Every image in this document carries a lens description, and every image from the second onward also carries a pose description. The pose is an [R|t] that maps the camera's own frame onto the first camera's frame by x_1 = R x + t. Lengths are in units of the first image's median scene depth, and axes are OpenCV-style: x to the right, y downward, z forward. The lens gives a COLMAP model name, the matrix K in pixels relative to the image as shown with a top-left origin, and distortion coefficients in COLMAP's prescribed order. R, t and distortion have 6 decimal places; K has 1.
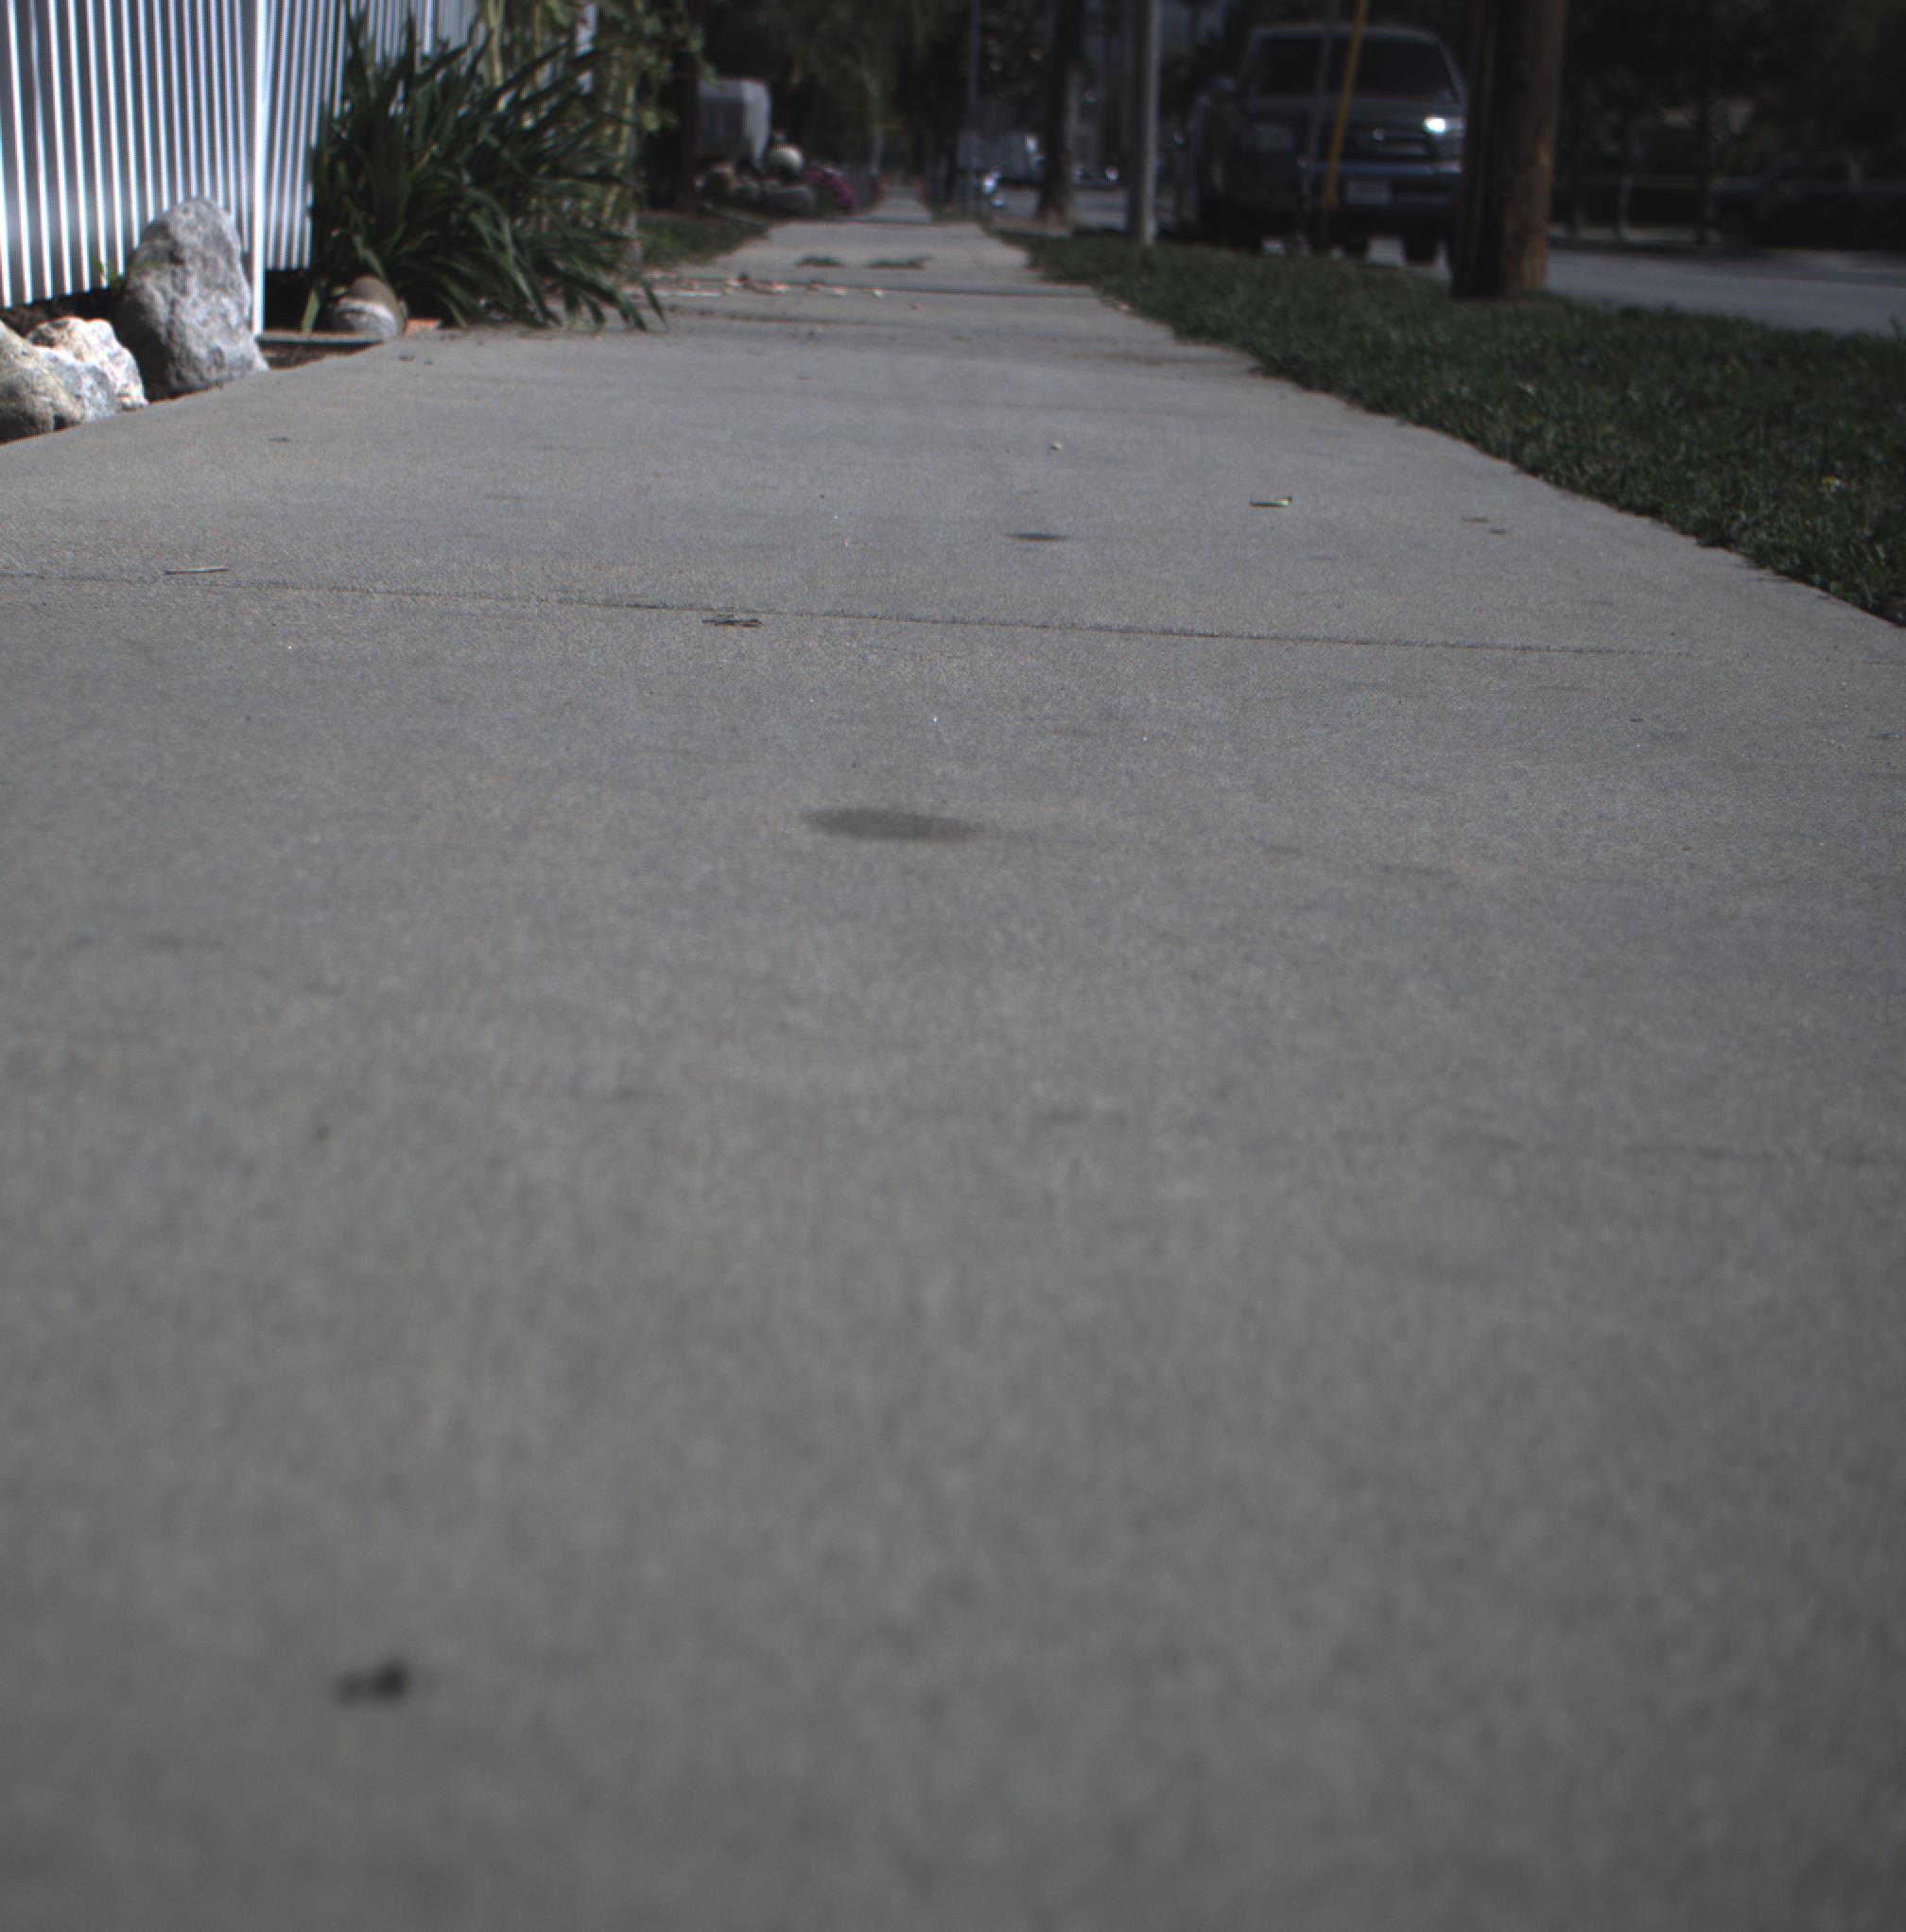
lens RADIAL K [[4299.0, 0, 740.7], [0, 4299.0, 962.7], [0, 0, 1]] dist [-0.188626, 0.869112]
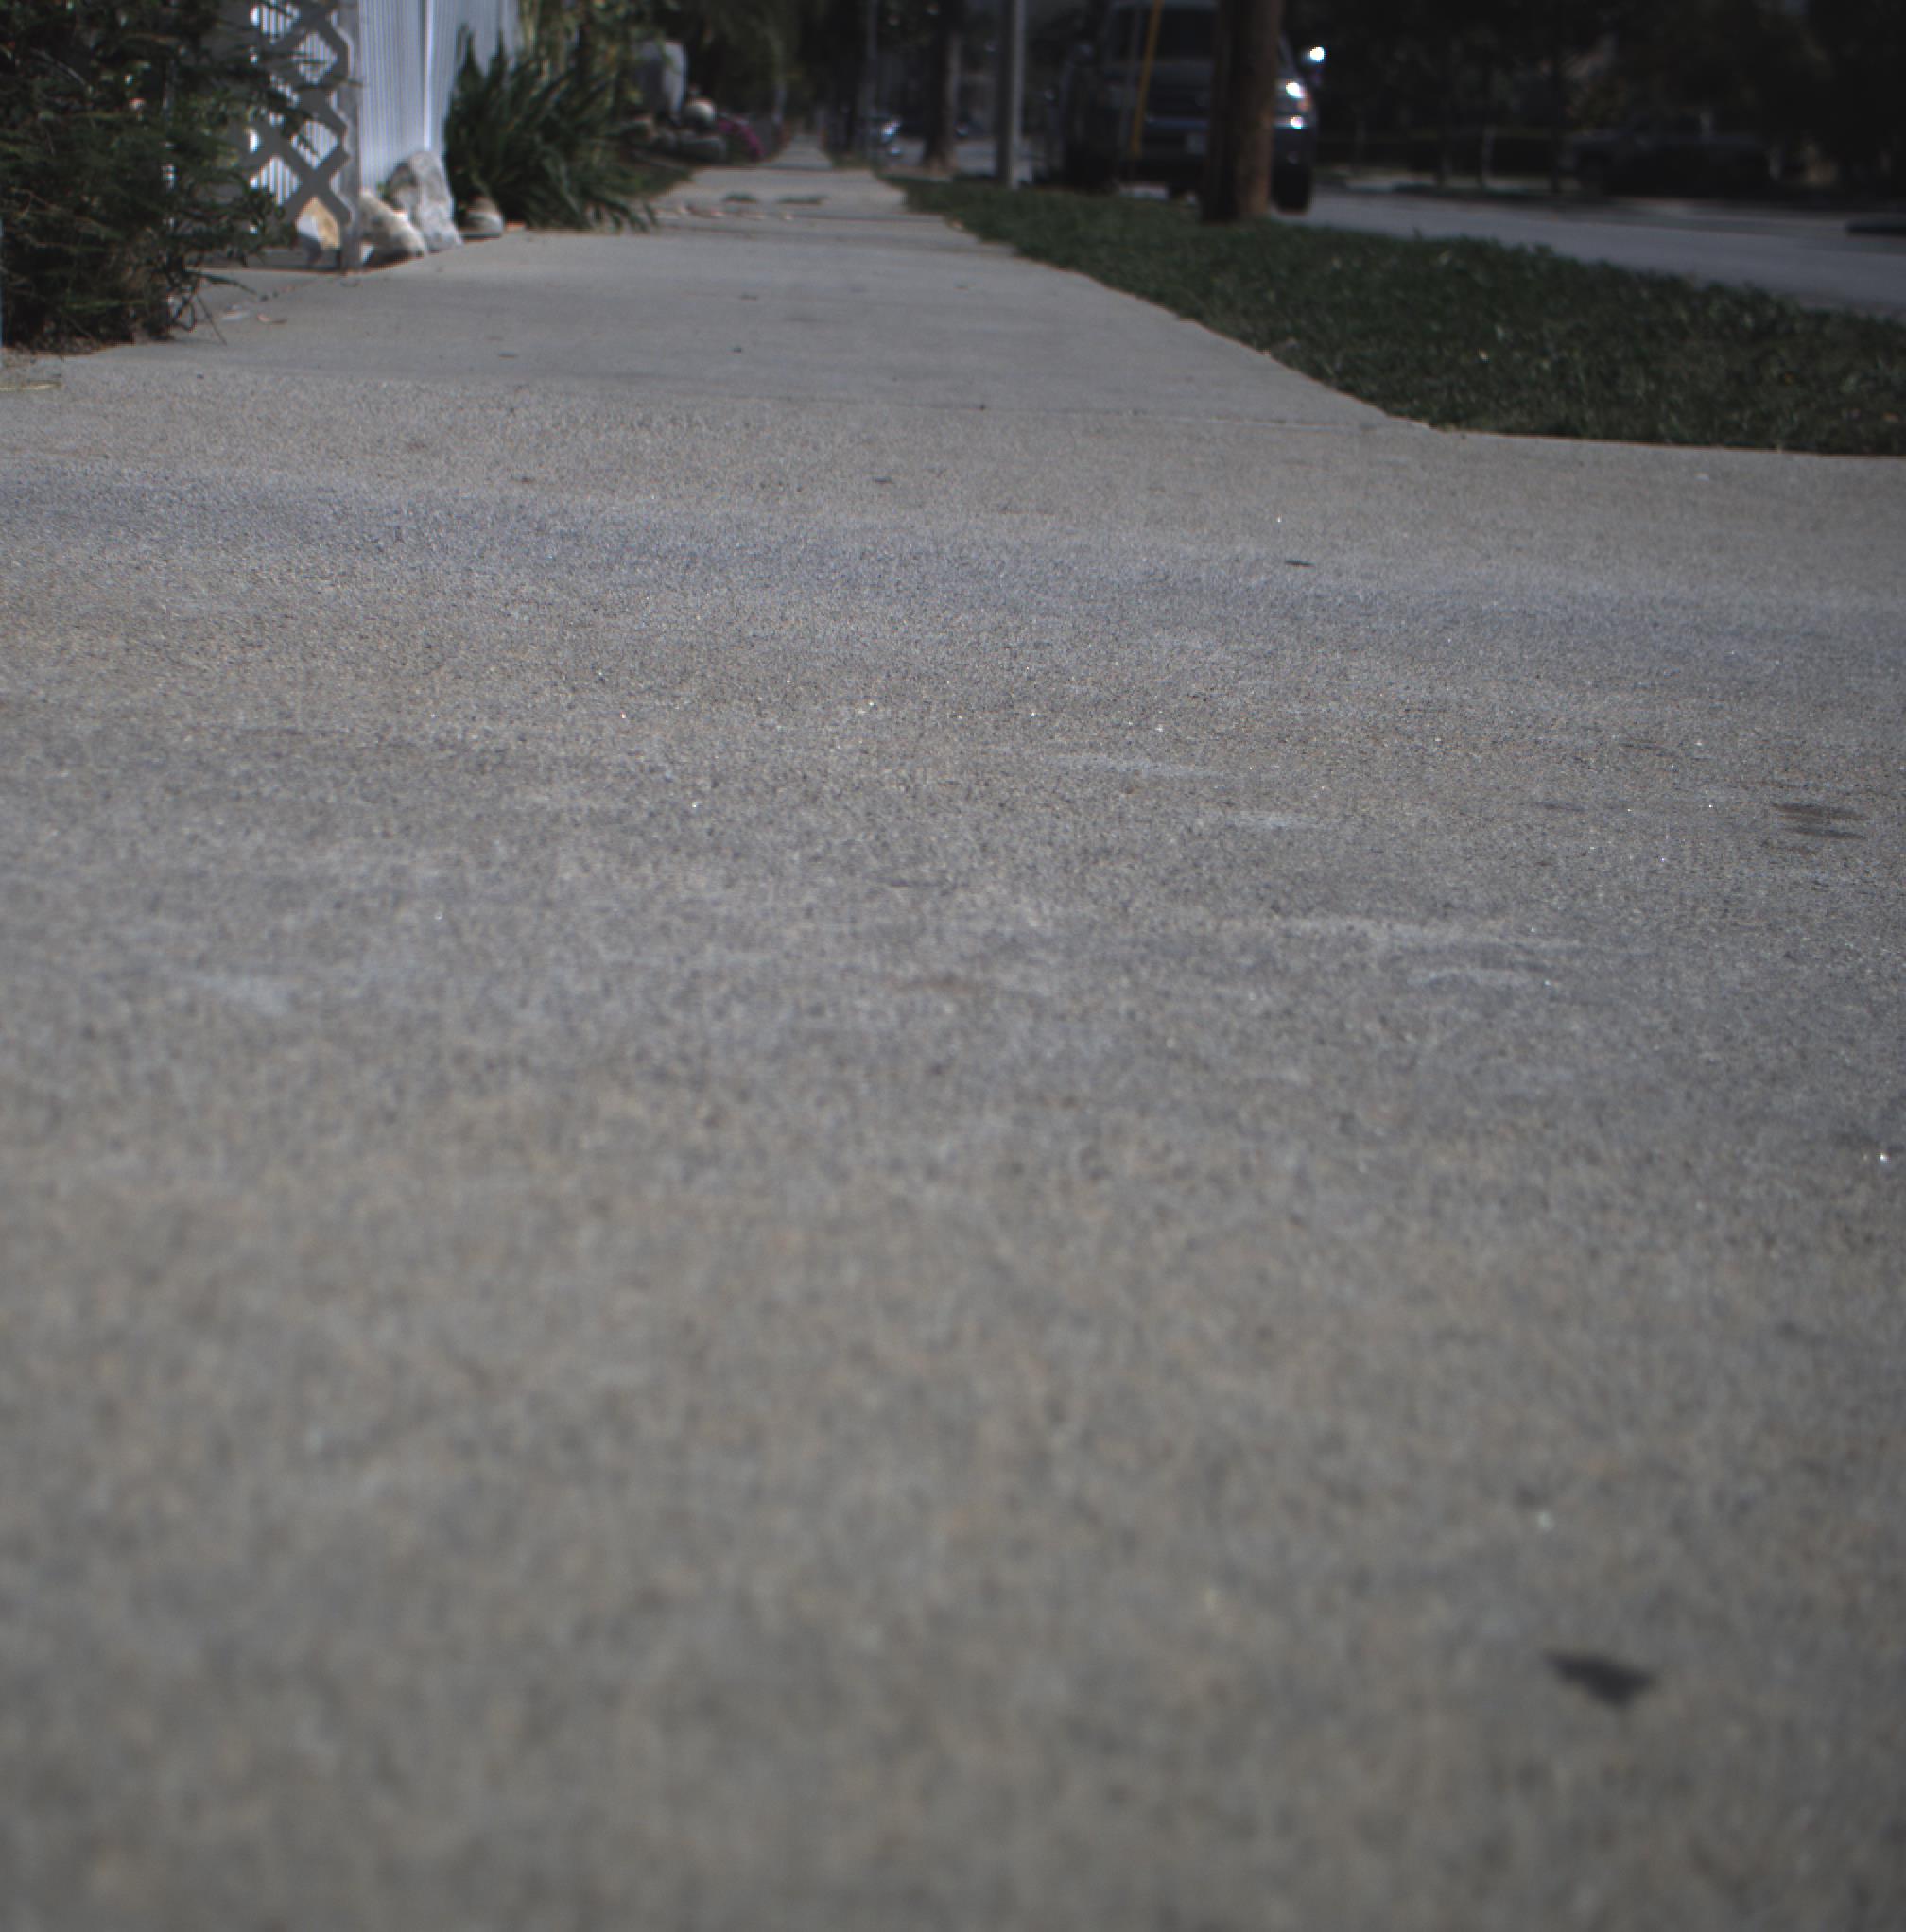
lens RADIAL K [[4299.0, 0, 740.7], [0, 4299.0, 962.7], [0, 0, 1]] dist [-0.188626, 0.869112]
pose [[0.999740, -0.000687, 0.022795, -0.005455], [0.000414, 0.999928, 0.011994, 0.025550], [-0.022801, -0.011981, 0.999668, -0.145338]]
